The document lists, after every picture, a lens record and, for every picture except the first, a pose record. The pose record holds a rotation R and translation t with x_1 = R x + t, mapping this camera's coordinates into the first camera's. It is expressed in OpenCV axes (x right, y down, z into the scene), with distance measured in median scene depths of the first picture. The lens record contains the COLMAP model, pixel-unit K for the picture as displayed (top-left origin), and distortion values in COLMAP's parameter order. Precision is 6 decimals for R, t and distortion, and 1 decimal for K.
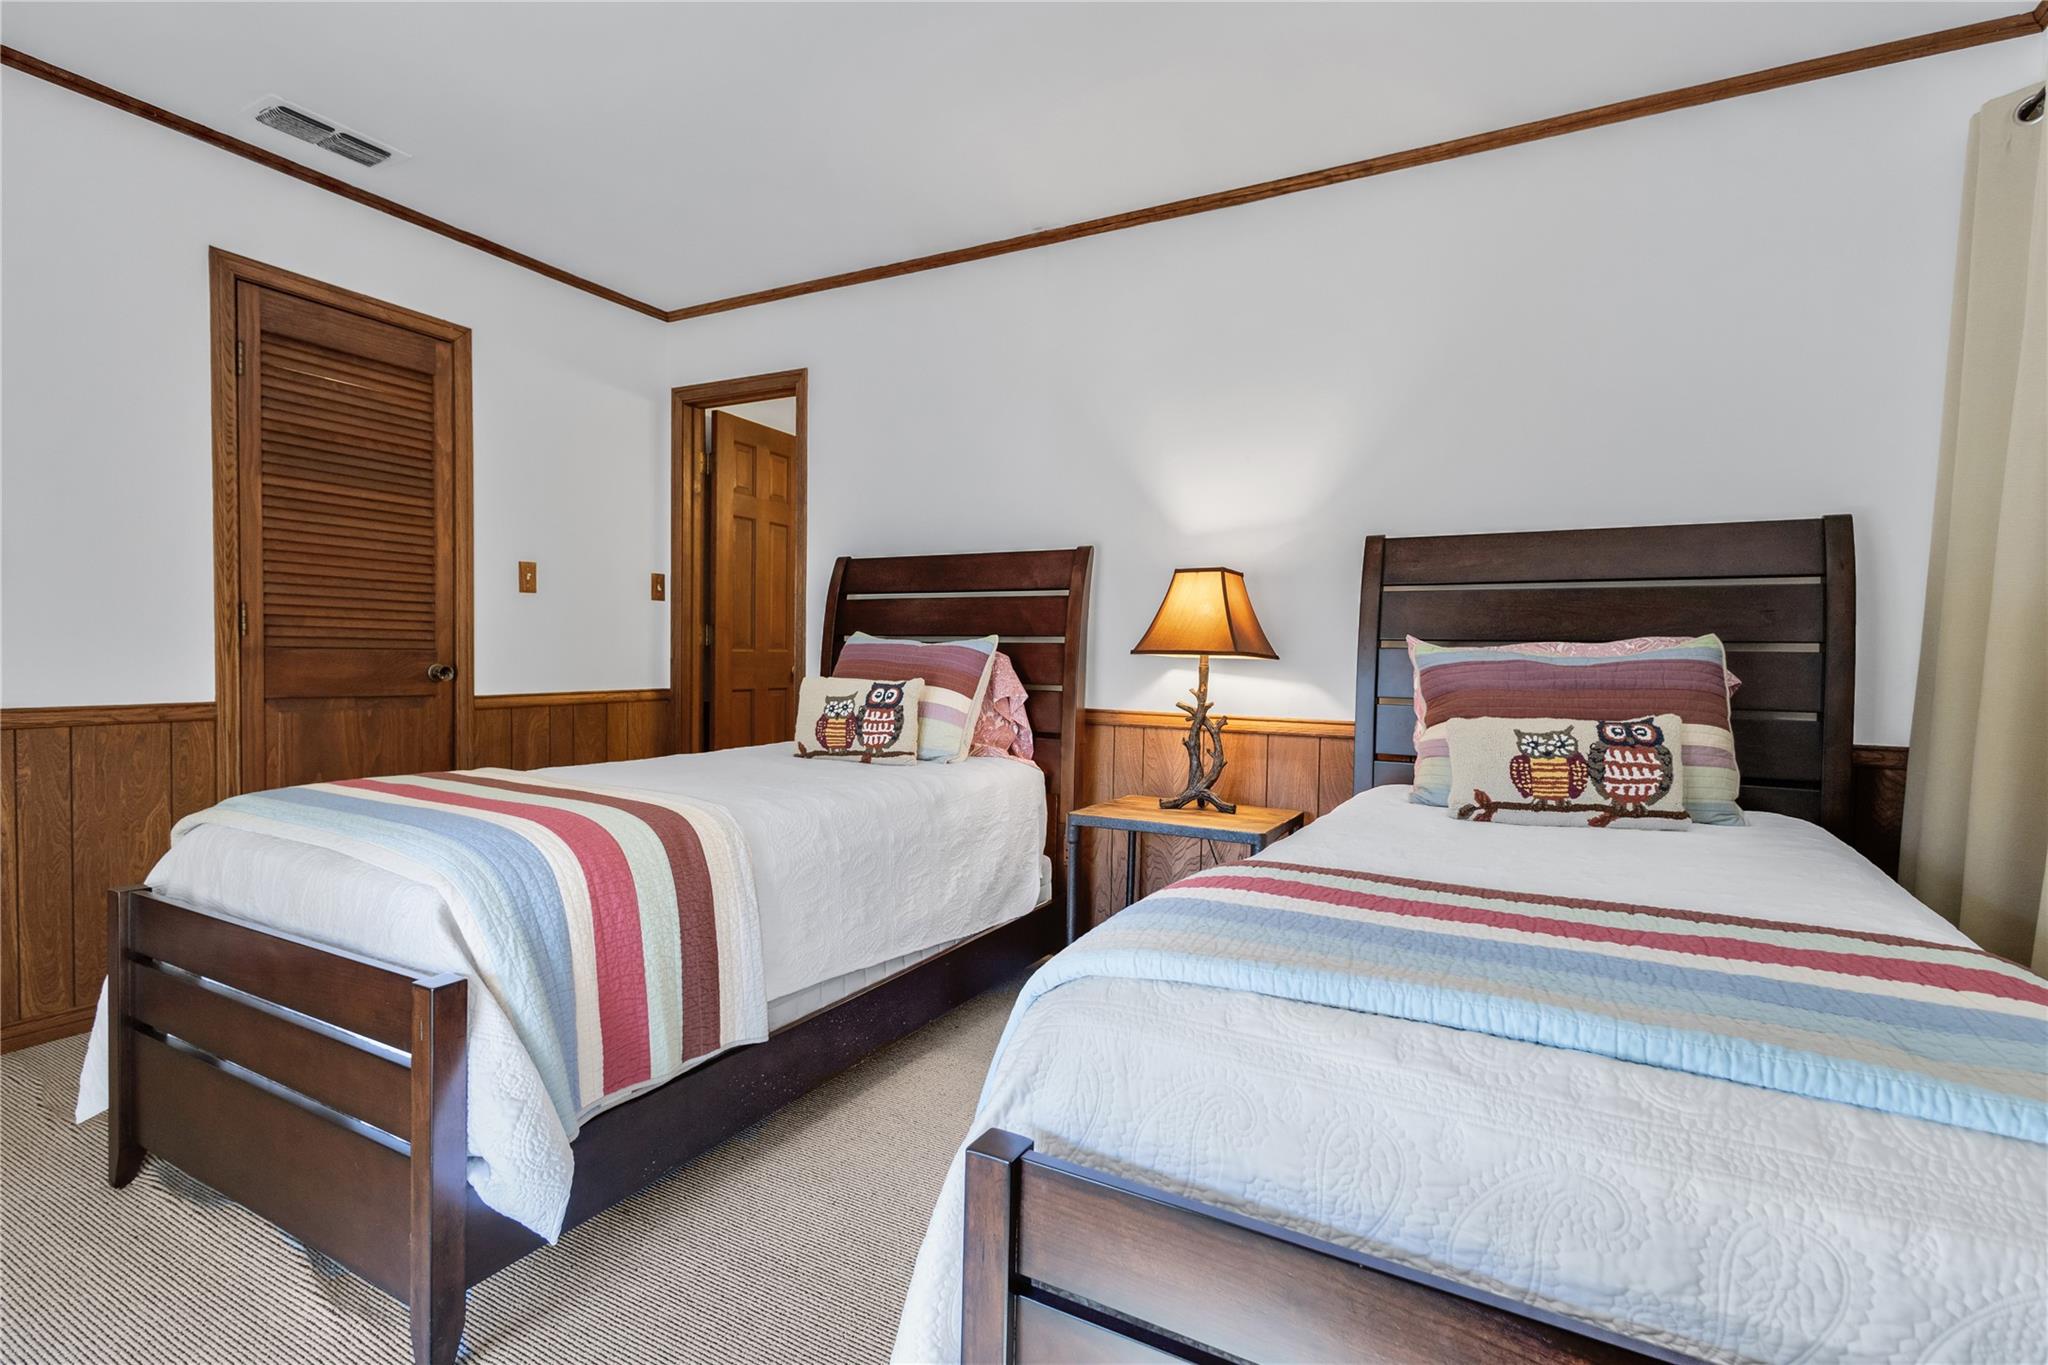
lens RADIAL K [[955.2, 0, 1013.0], [0, 955.2, 686.0], [0, 0, 1]] dist [0.012601, -0.003528]
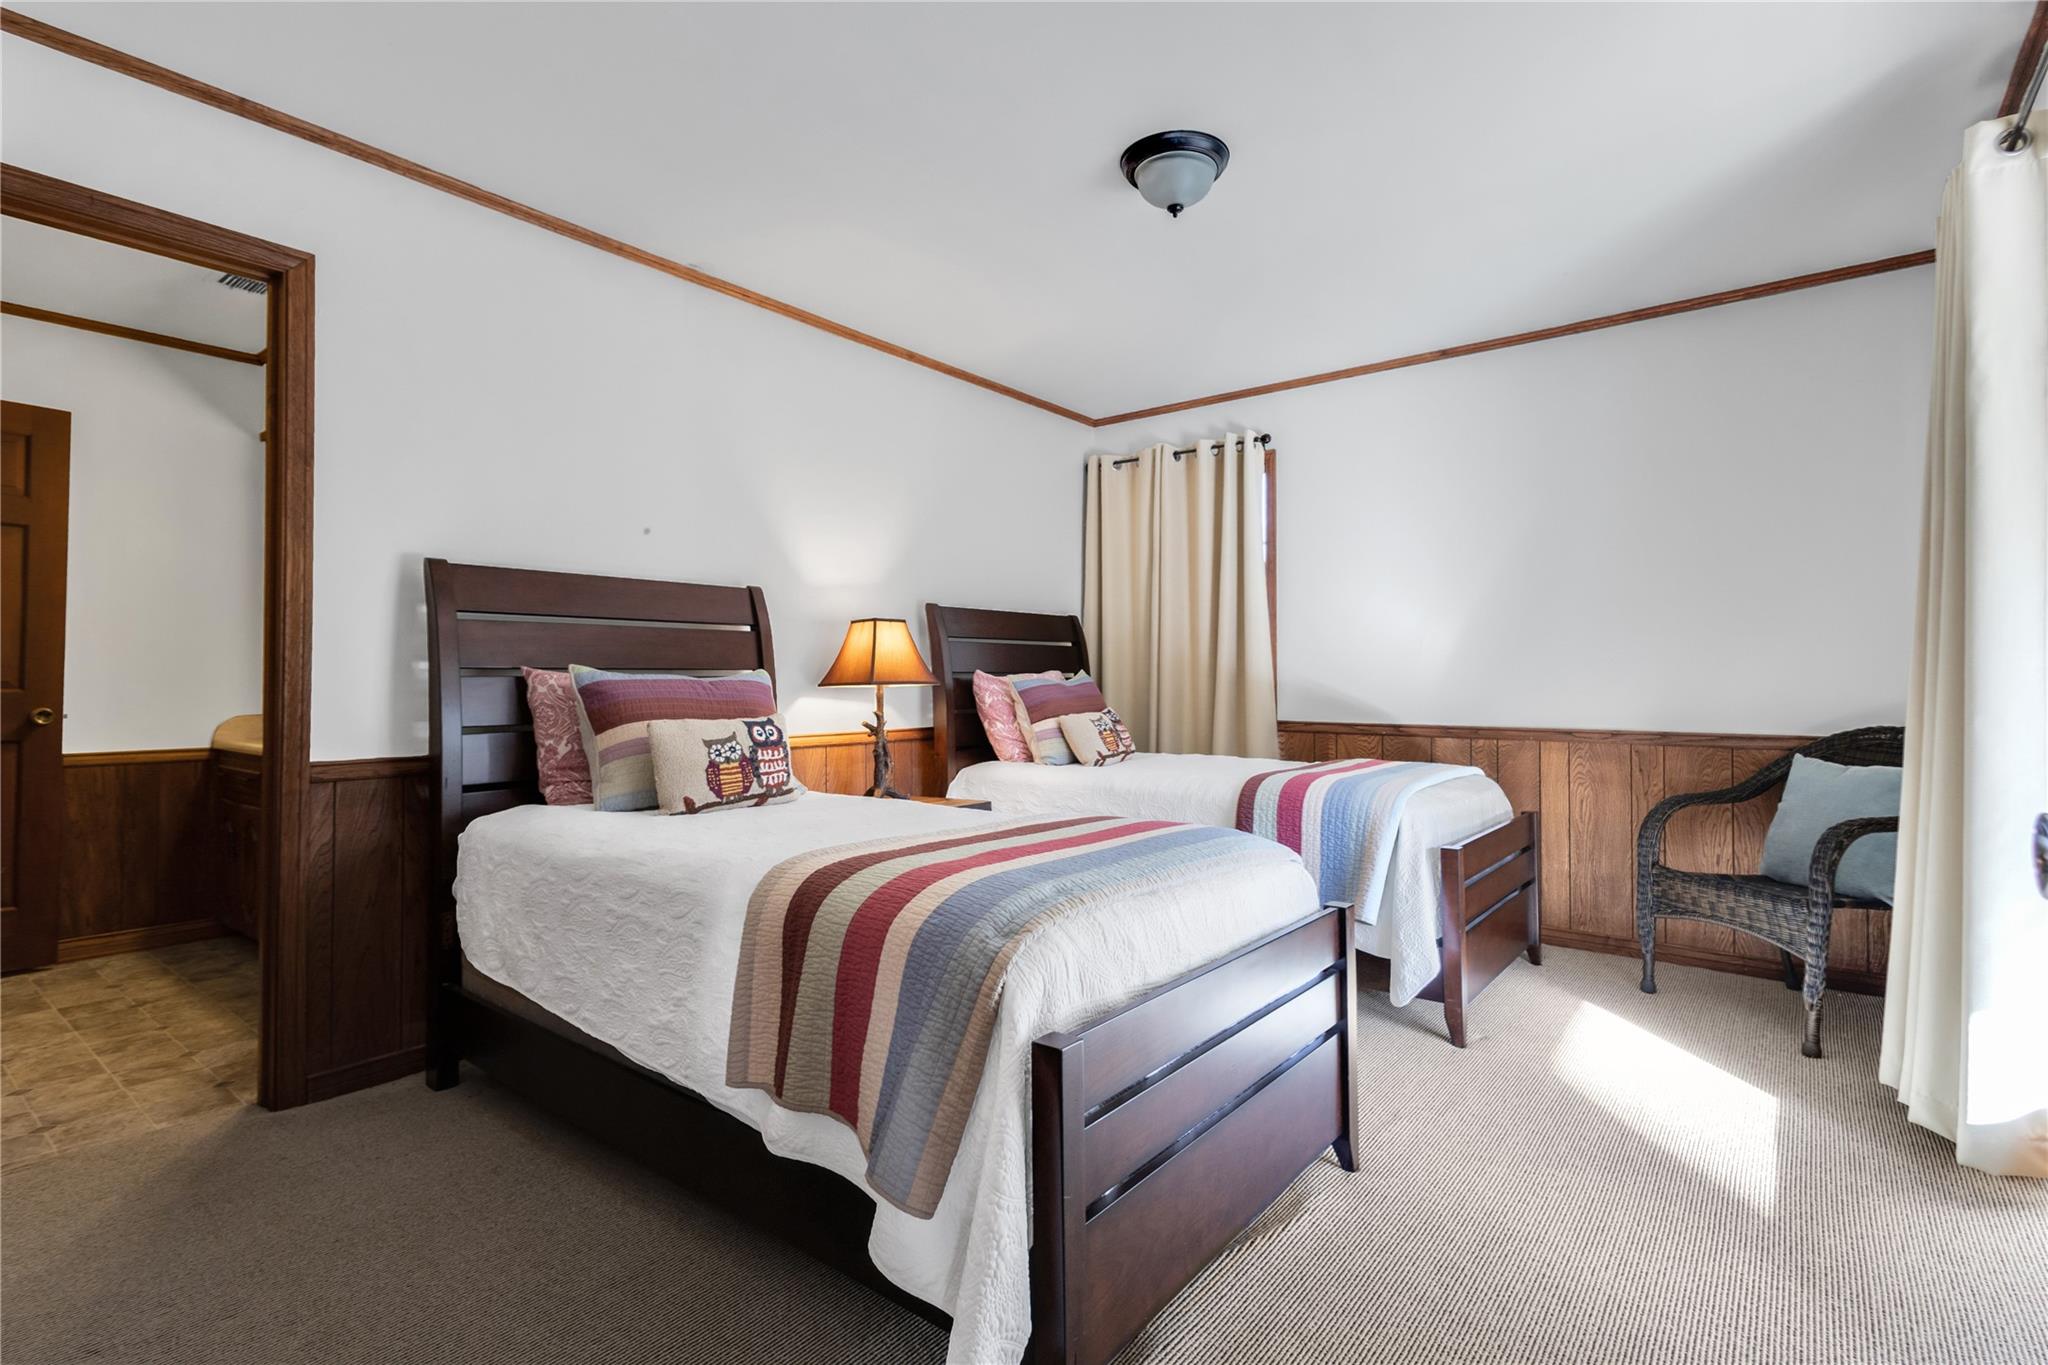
lens RADIAL K [[955.2, 0, 1015.7], [0, 955.2, 678.3], [0, 0, 1]] dist [0.012601, -0.003528]
pose [[0.174076, -0.012331, 0.984655, -1.036627], [0.040580, 0.999162, 0.005339, -0.039965], [-0.983896, 0.039028, 0.174430, 0.580149]]
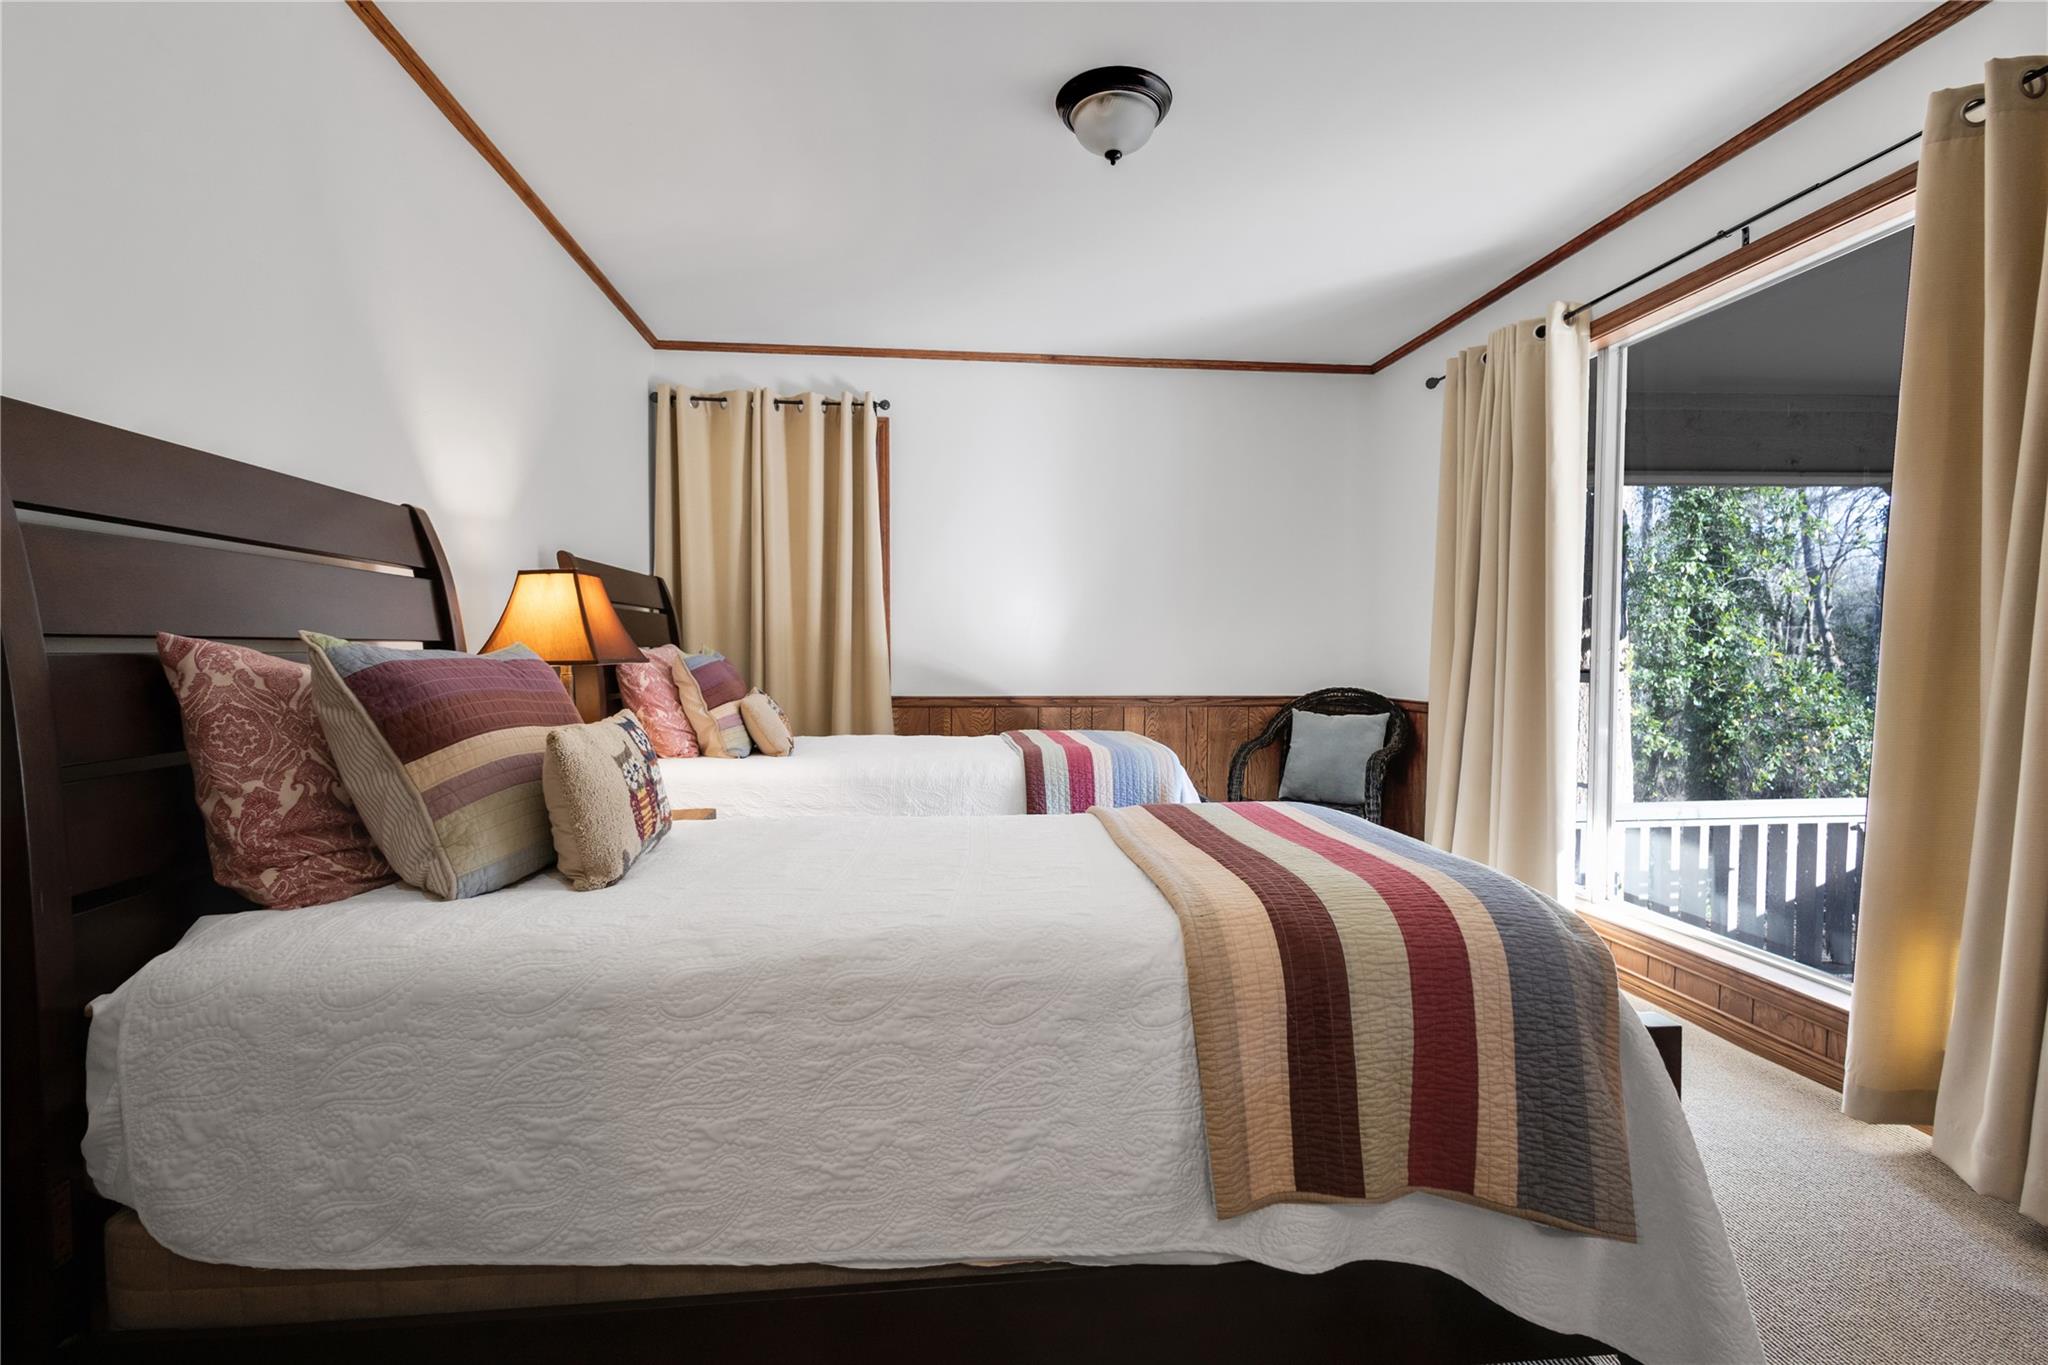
lens RADIAL K [[955.2, 0, 1019.0], [0, 955.2, 673.2], [0, 0, 1]] dist [0.012601, -0.003528]
pose [[-0.564172, -0.035862, 0.824878, -0.801177], [0.019704, 0.998187, 0.056872, -0.065676], [-0.825422, 0.048339, -0.562442, 1.144097]]
